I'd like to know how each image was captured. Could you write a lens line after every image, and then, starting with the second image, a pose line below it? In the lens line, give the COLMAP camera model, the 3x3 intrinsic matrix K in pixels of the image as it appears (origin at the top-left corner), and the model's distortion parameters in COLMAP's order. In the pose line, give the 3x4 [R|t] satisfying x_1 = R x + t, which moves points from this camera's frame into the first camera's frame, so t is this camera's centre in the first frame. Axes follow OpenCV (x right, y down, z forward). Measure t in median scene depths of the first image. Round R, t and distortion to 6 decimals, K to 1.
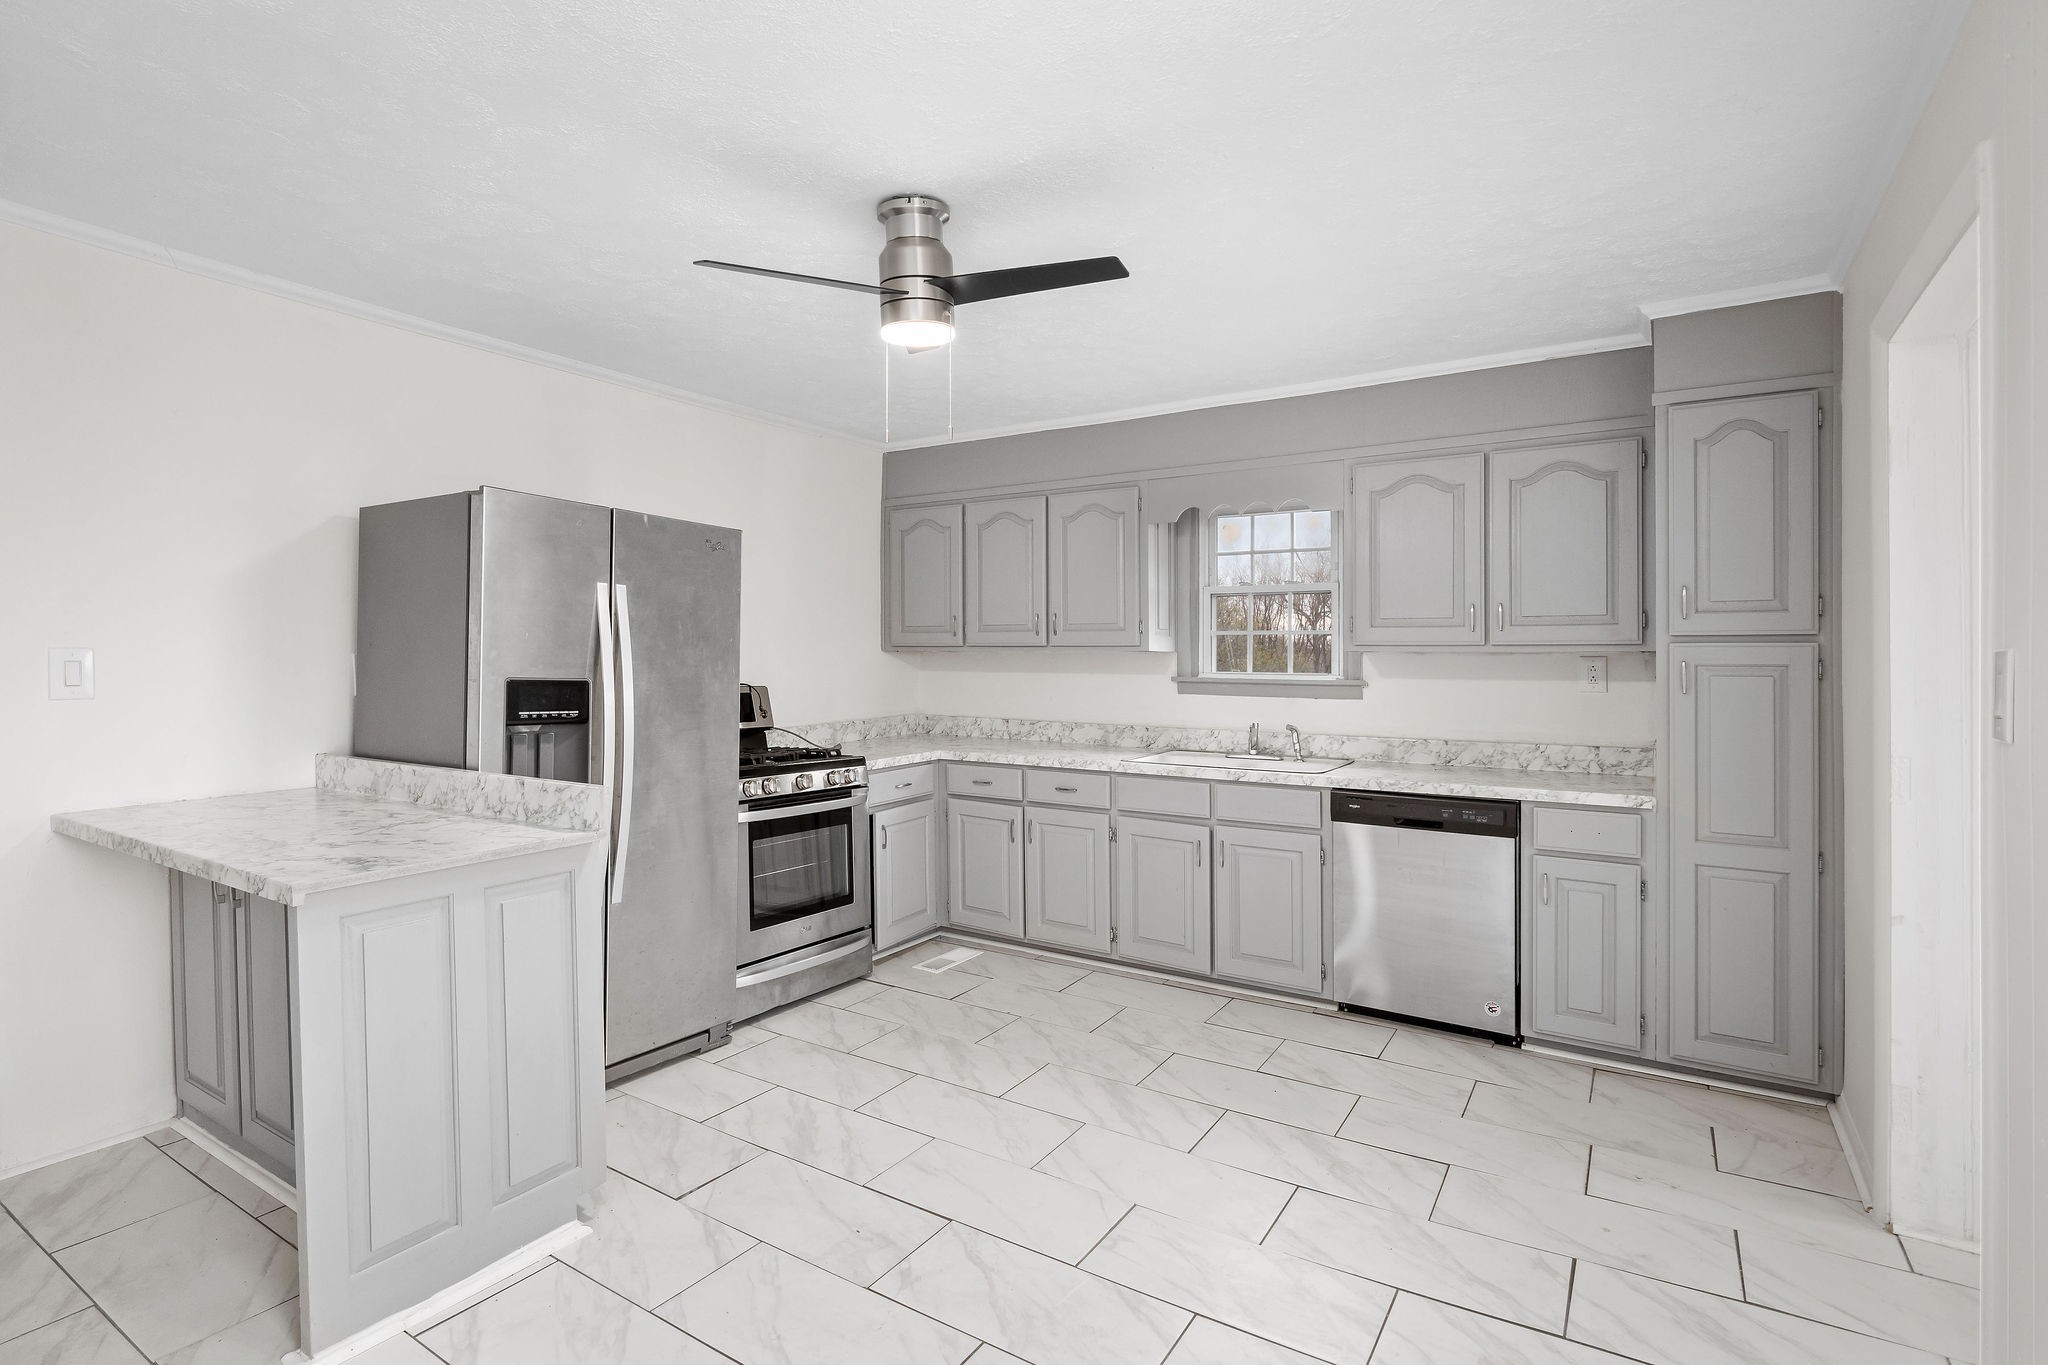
lens RADIAL K [[1025.4, 0, 992.1], [0, 1025.4, 653.3], [0, 0, 1]] dist [-0.003742, 0.000998]
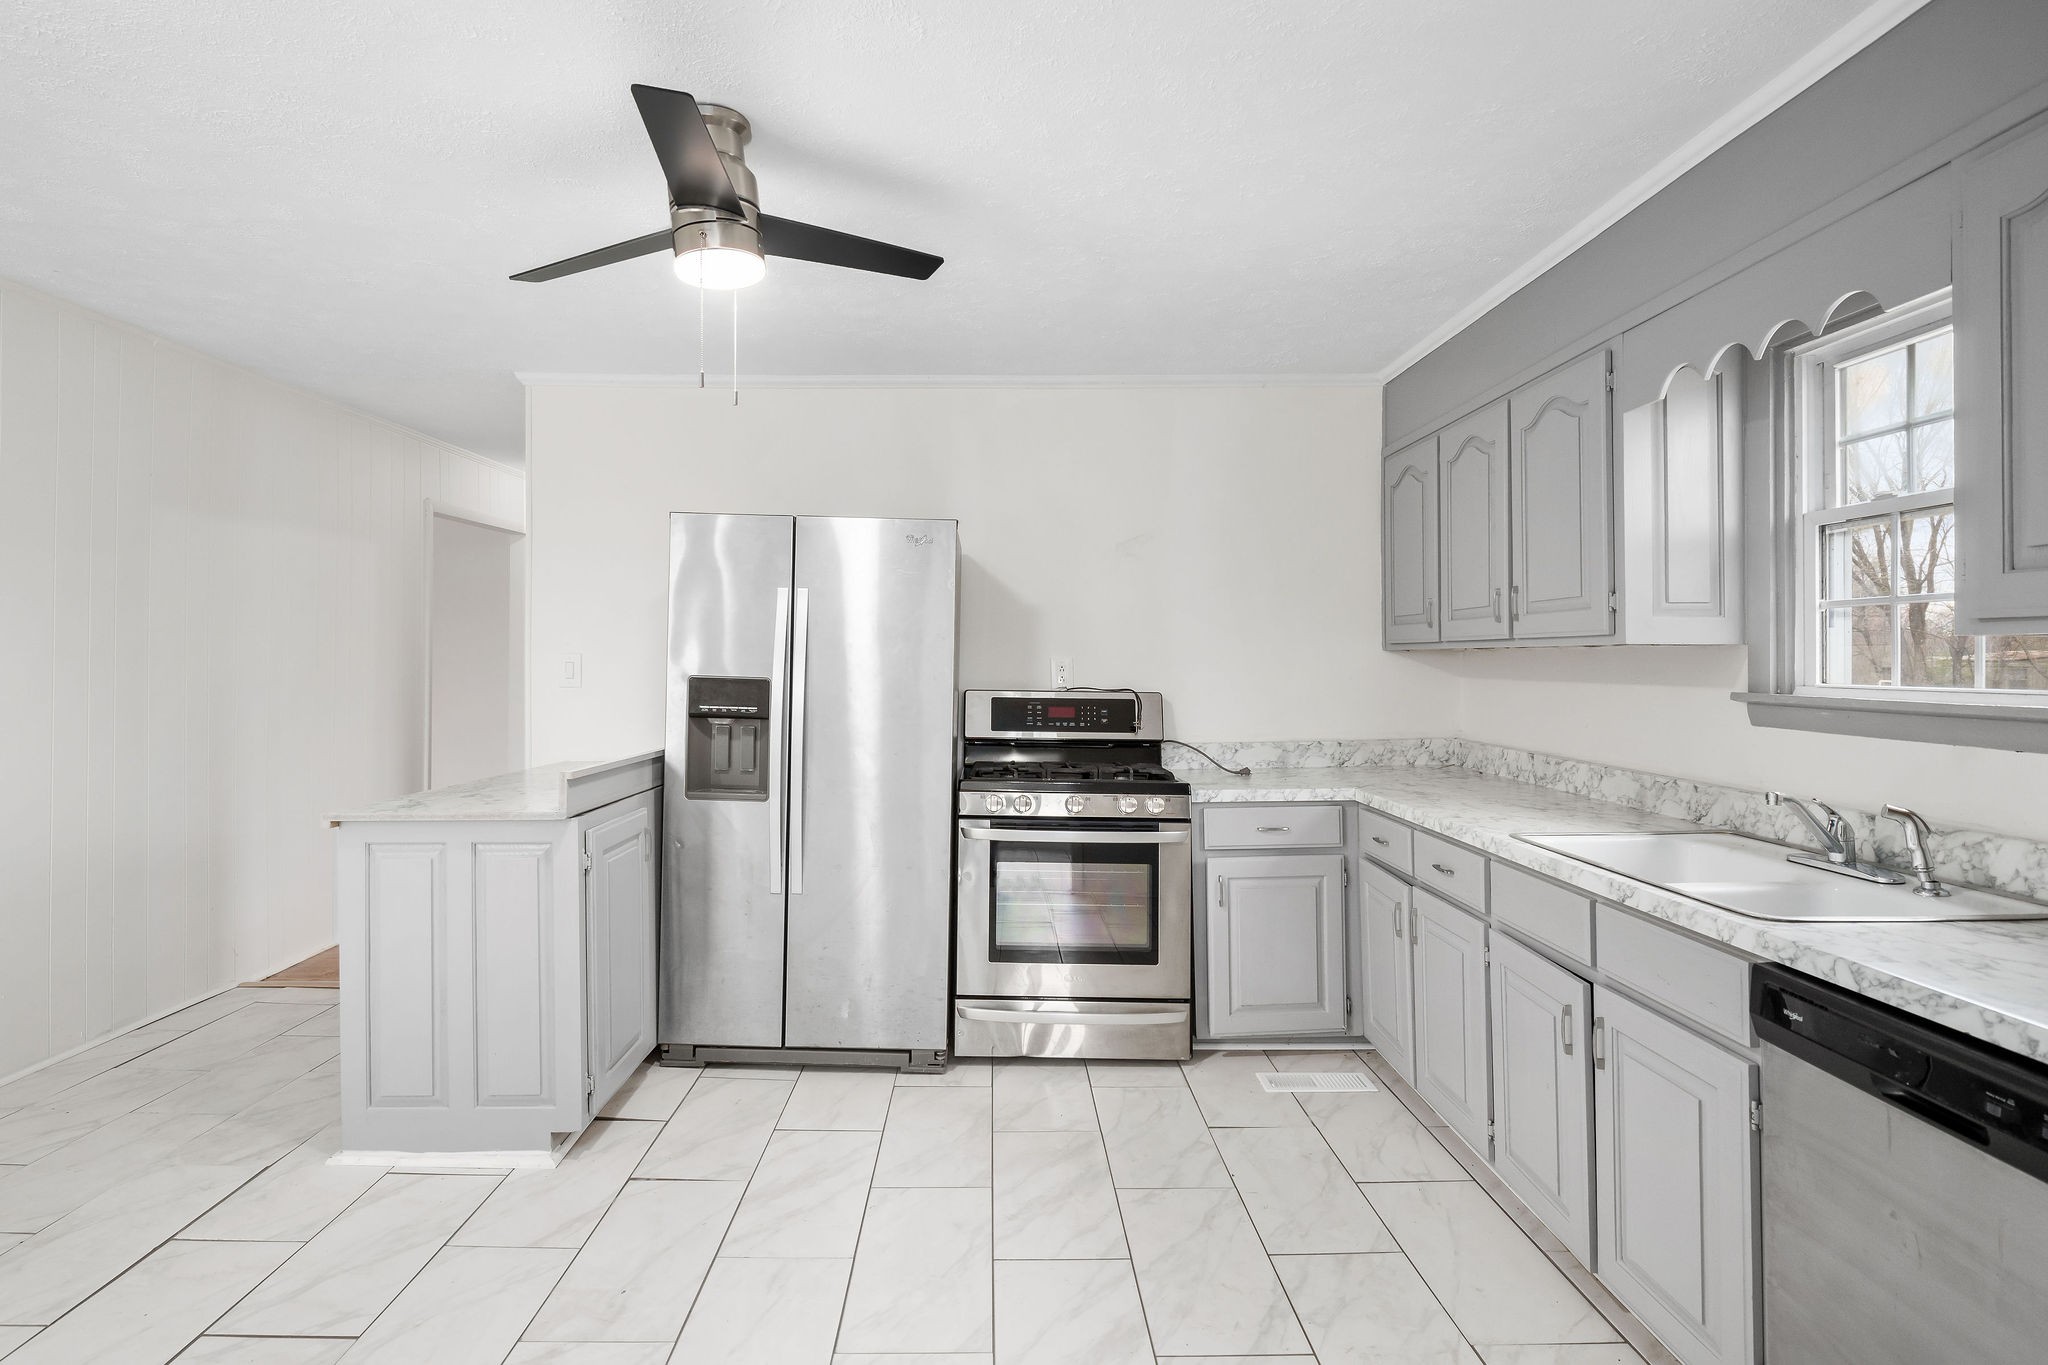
lens RADIAL K [[1025.4, 0, 997.8], [0, 1025.4, 659.9], [0, 0, 1]] dist [-0.003742, 0.000998]
pose [[0.541942, -0.004201, -0.840406, 0.502503], [0.003623, 0.999990, -0.002662, 0.007808], [0.840408, -0.001603, 0.541951, 0.493635]]
